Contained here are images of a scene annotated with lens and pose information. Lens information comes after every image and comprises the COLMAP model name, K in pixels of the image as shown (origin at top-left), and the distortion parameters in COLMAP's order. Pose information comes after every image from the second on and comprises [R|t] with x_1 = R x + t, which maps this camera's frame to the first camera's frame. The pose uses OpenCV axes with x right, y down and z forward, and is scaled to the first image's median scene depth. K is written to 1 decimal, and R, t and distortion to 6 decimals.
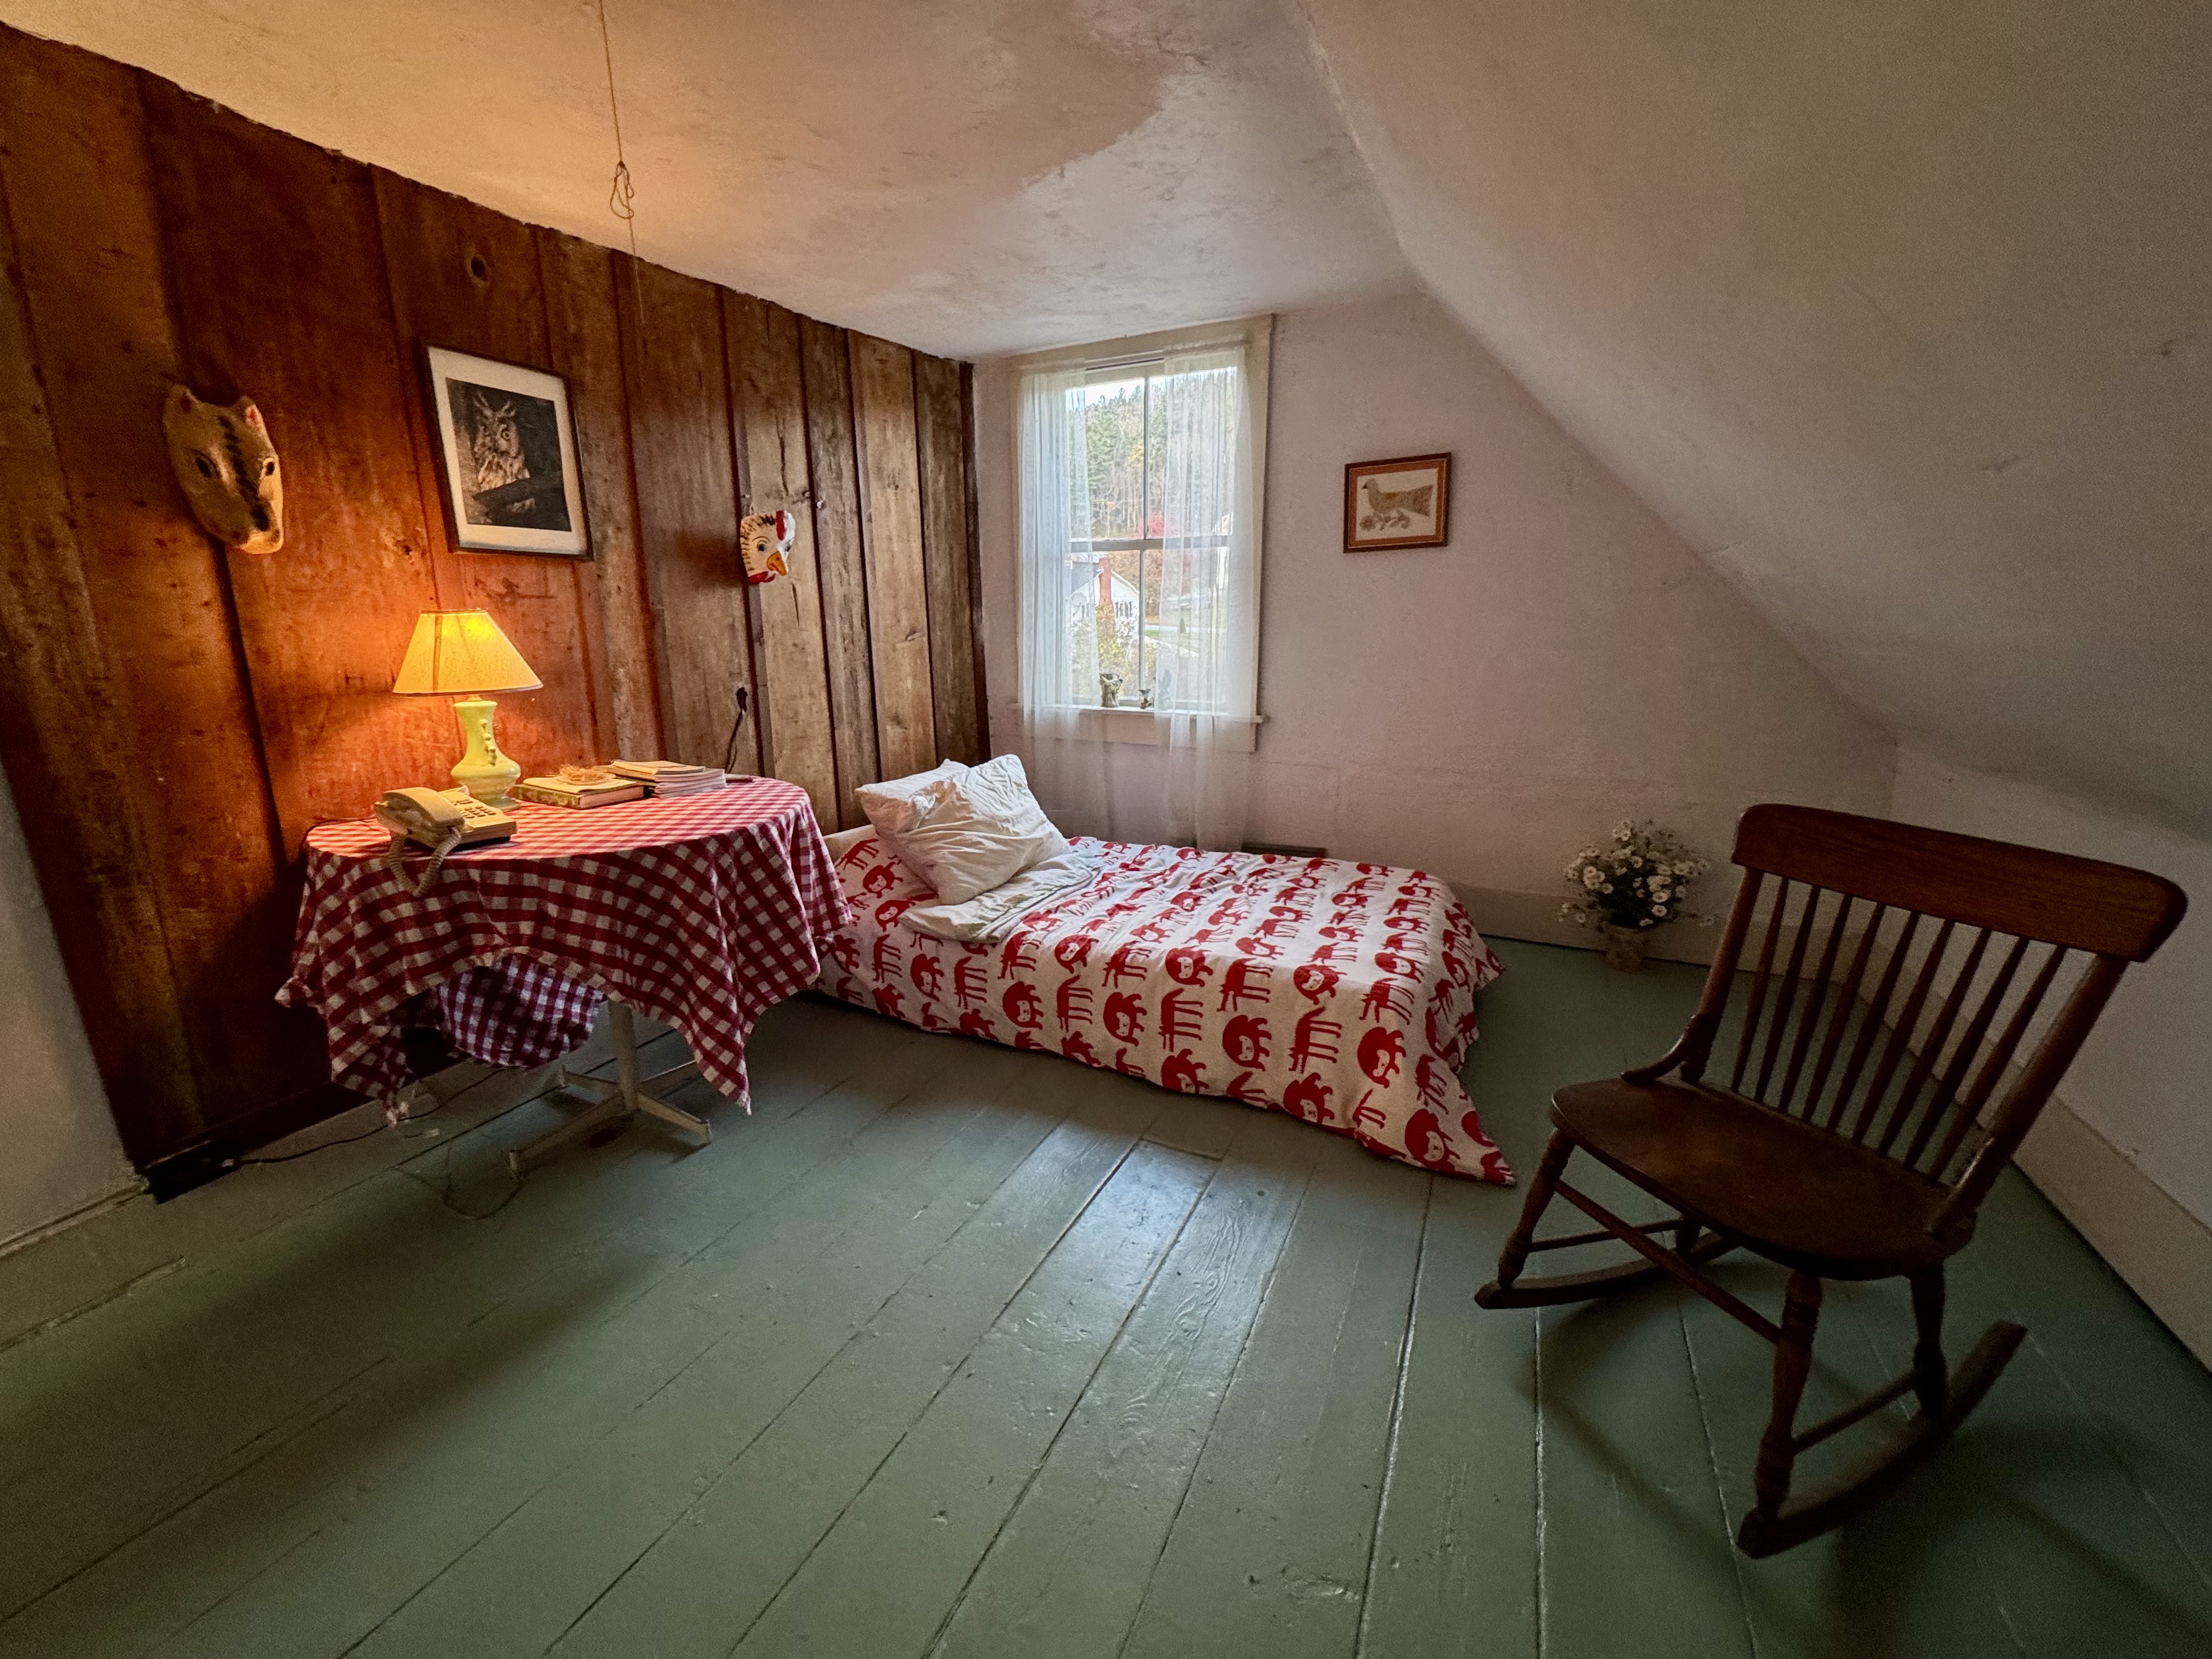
lens RADIAL K [[876.6, 0, 1106.0], [0, 876.6, 829.5], [0, 0, 1]] dist [-0.003376, 0.000198]
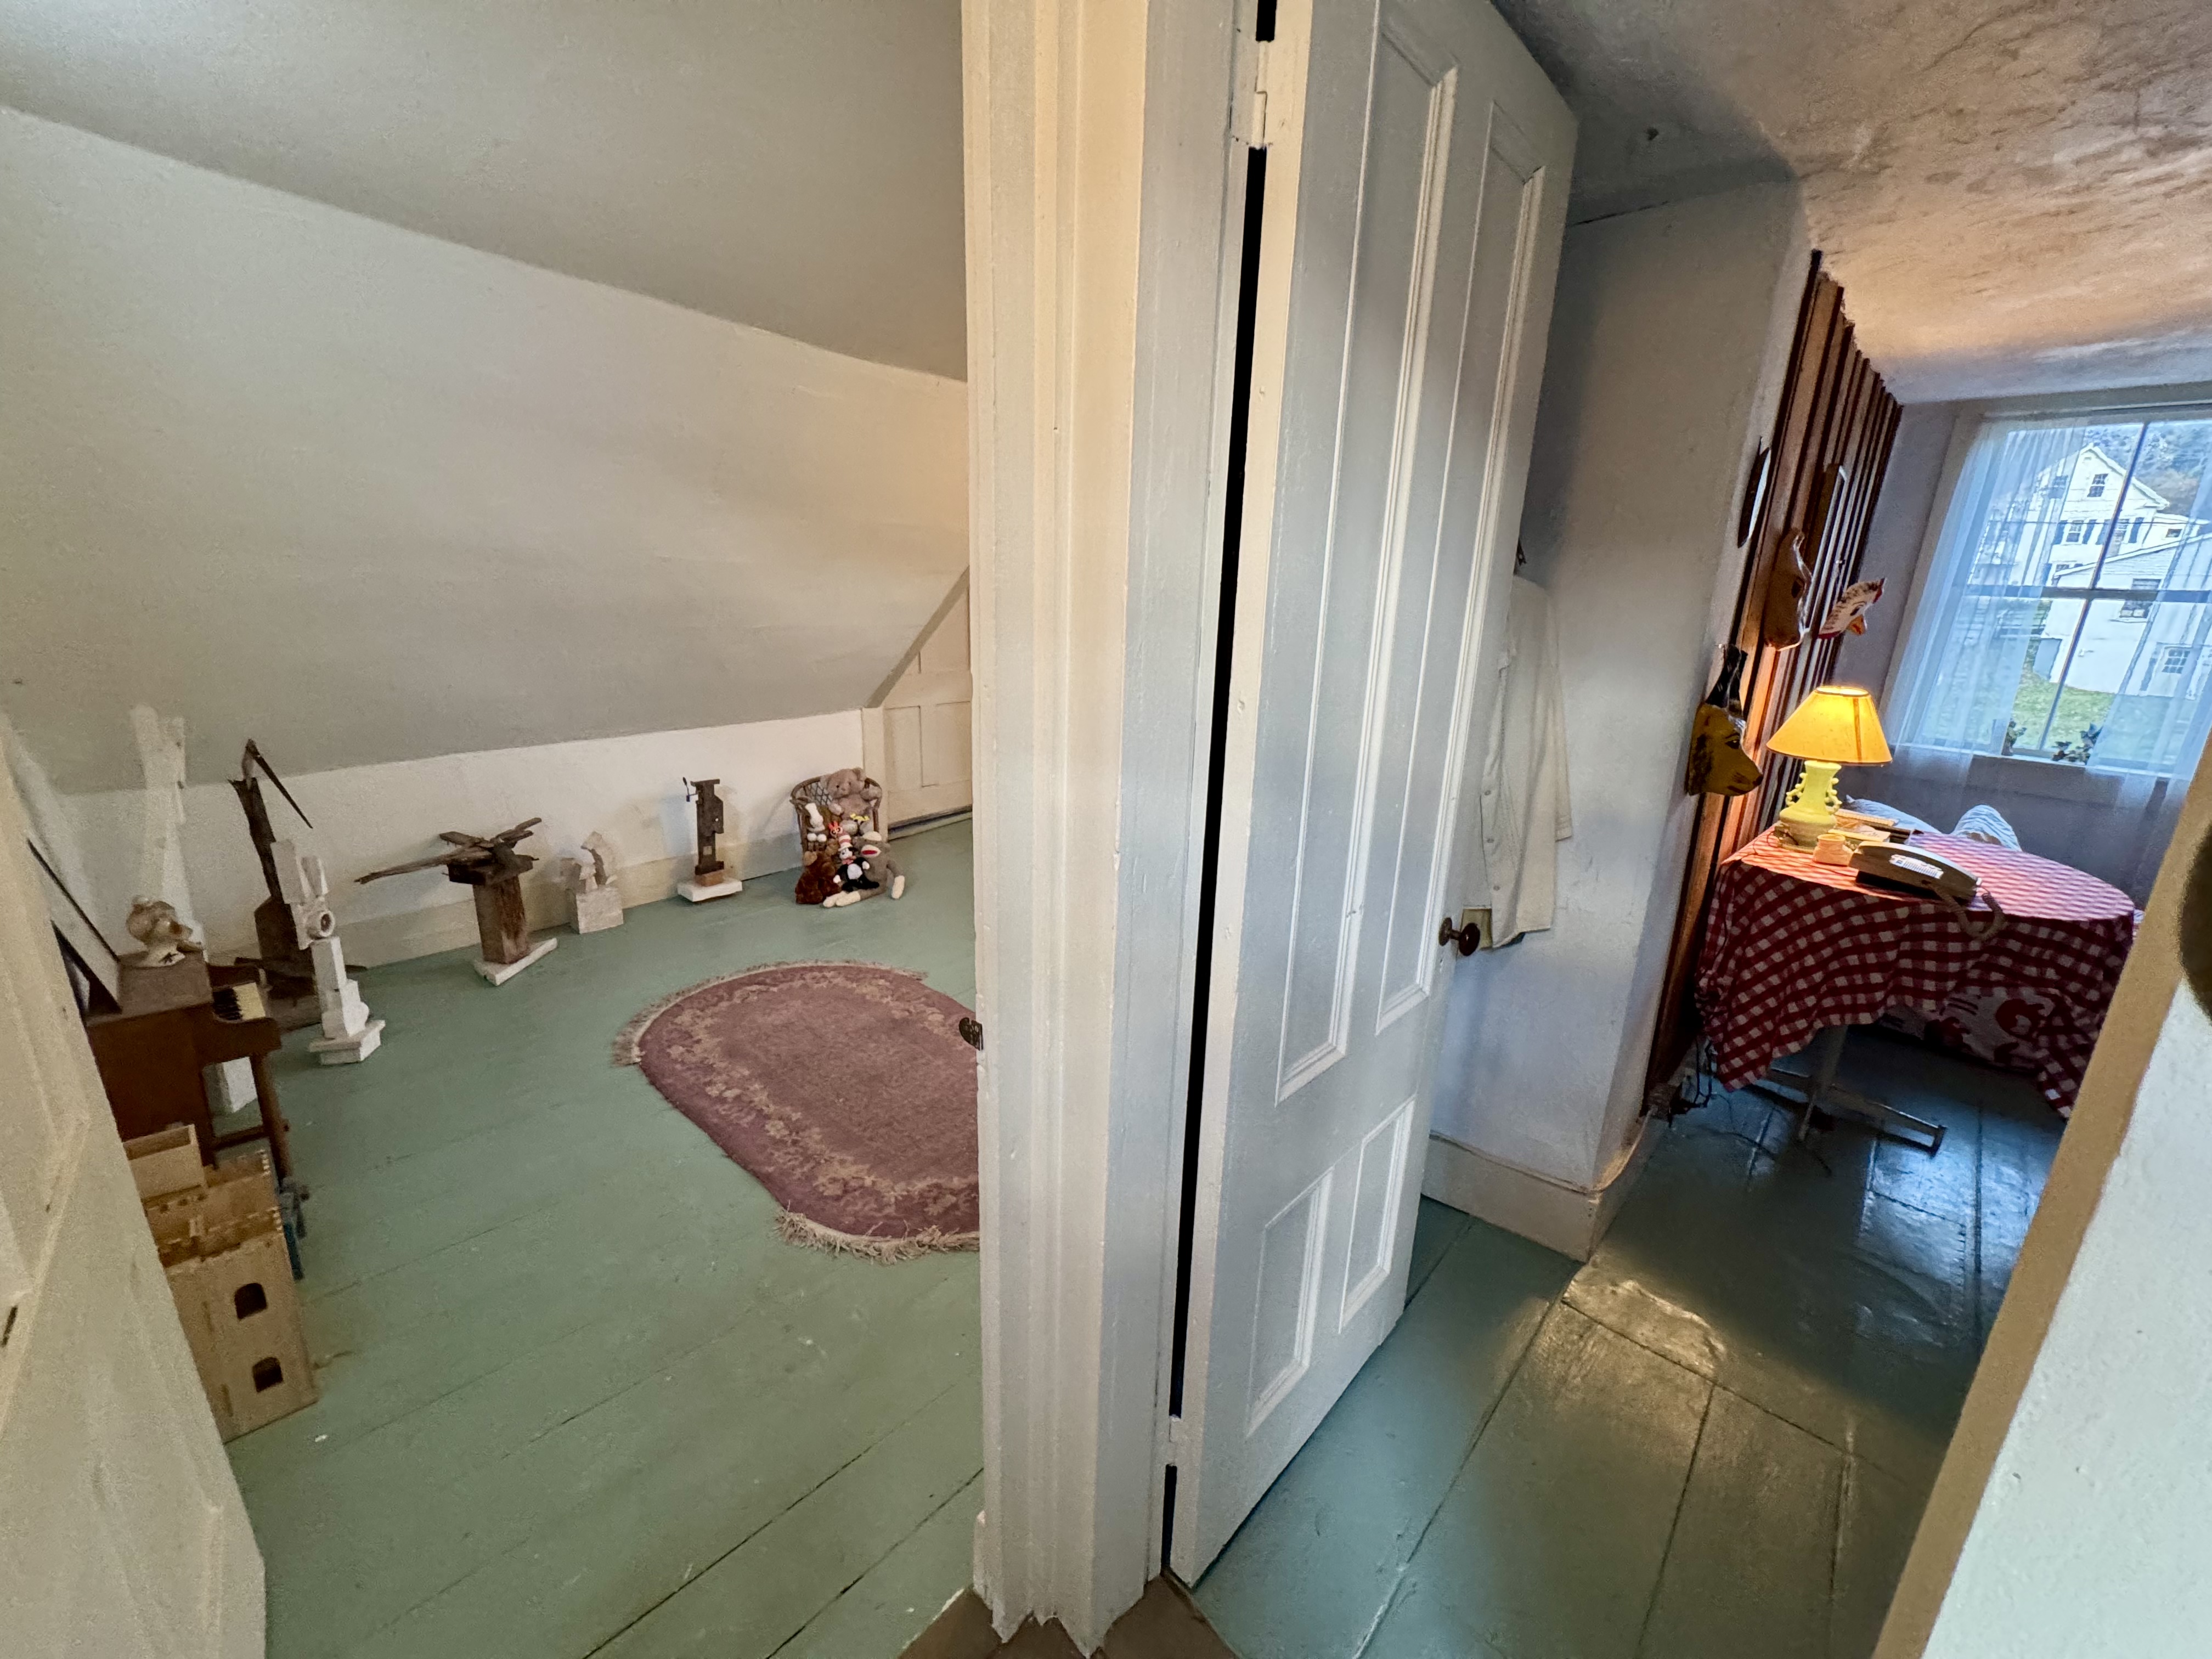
lens RADIAL K [[876.6, 0, 1106.0], [0, 876.6, 829.5], [0, 0, 1]] dist [-0.003376, 0.000198]
pose [[0.955647, 0.114196, -0.271475, -1.154828], [-0.100673, 0.992905, 0.063276, -0.025292], [0.276775, -0.033139, 0.960363, -0.400851]]
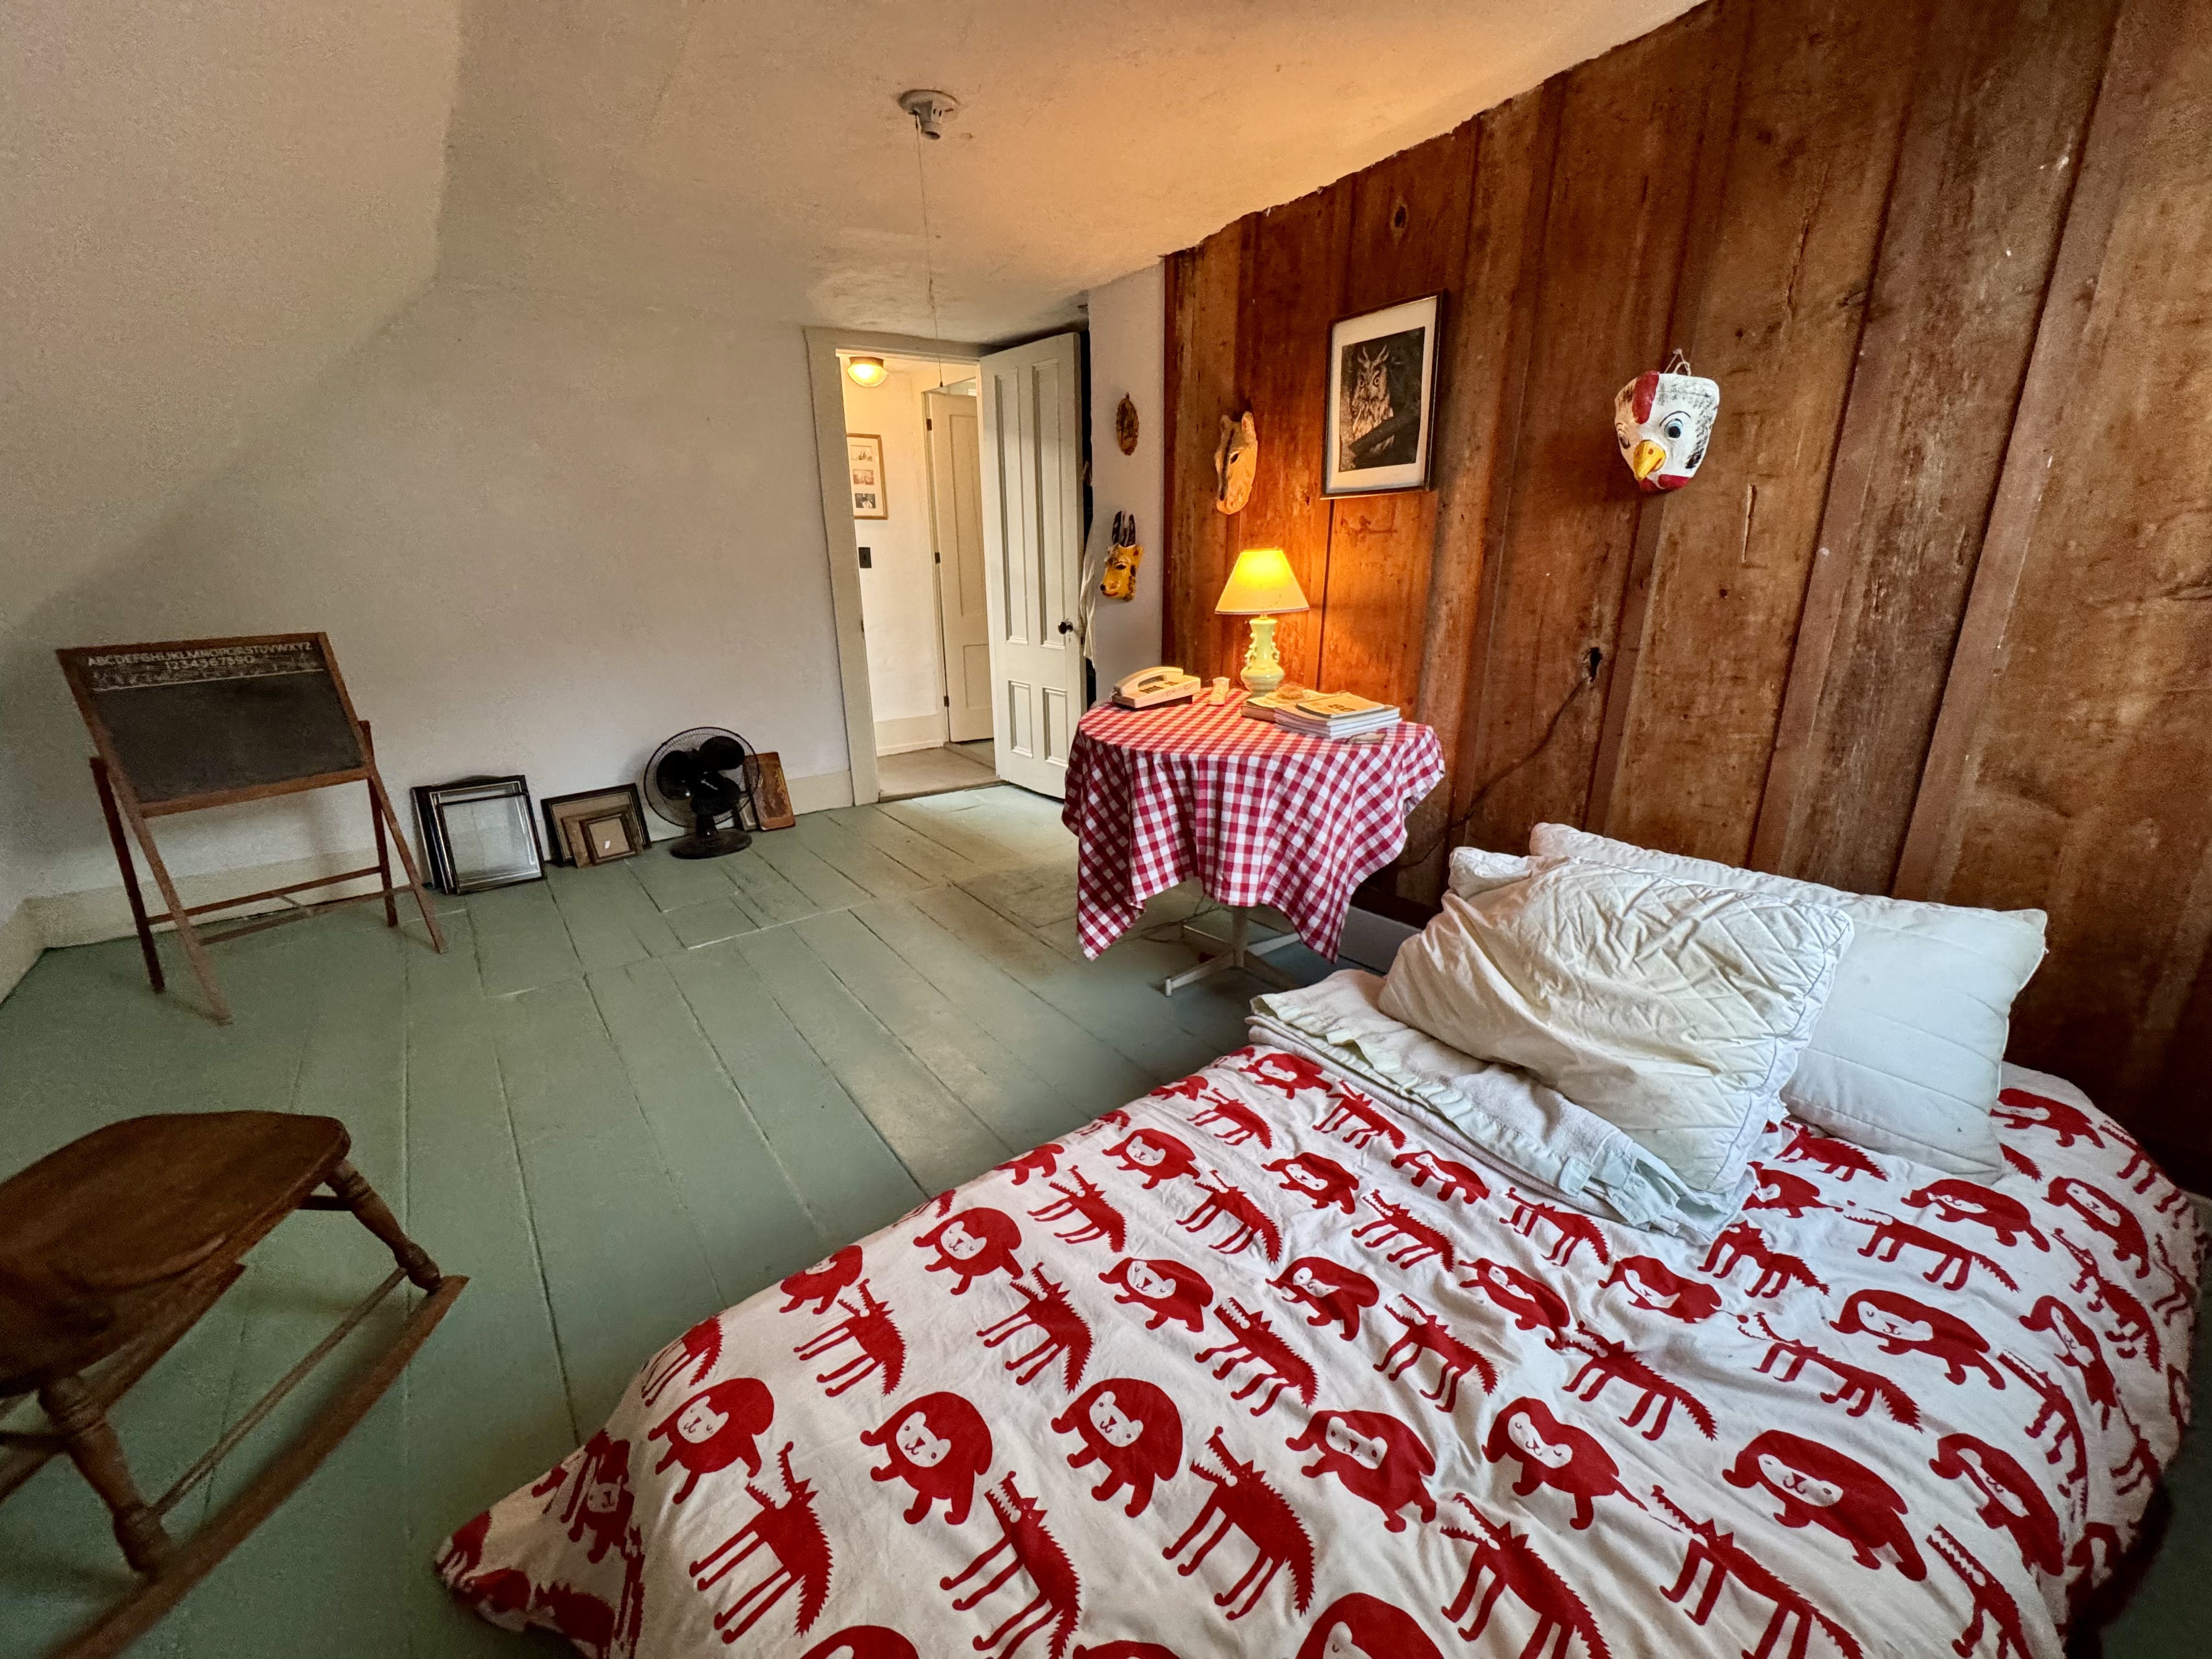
lens RADIAL K [[867.7, 0, 1106.0], [0, 867.7, 829.5], [0, 0, 1]] dist [-0.000477, 0.000177]
pose [[-0.451577, 0.294395, -0.842264, 0.501874], [-0.177011, 0.895673, 0.407967, -0.307495], [0.874497, 0.333319, -0.352354, 1.179809]]
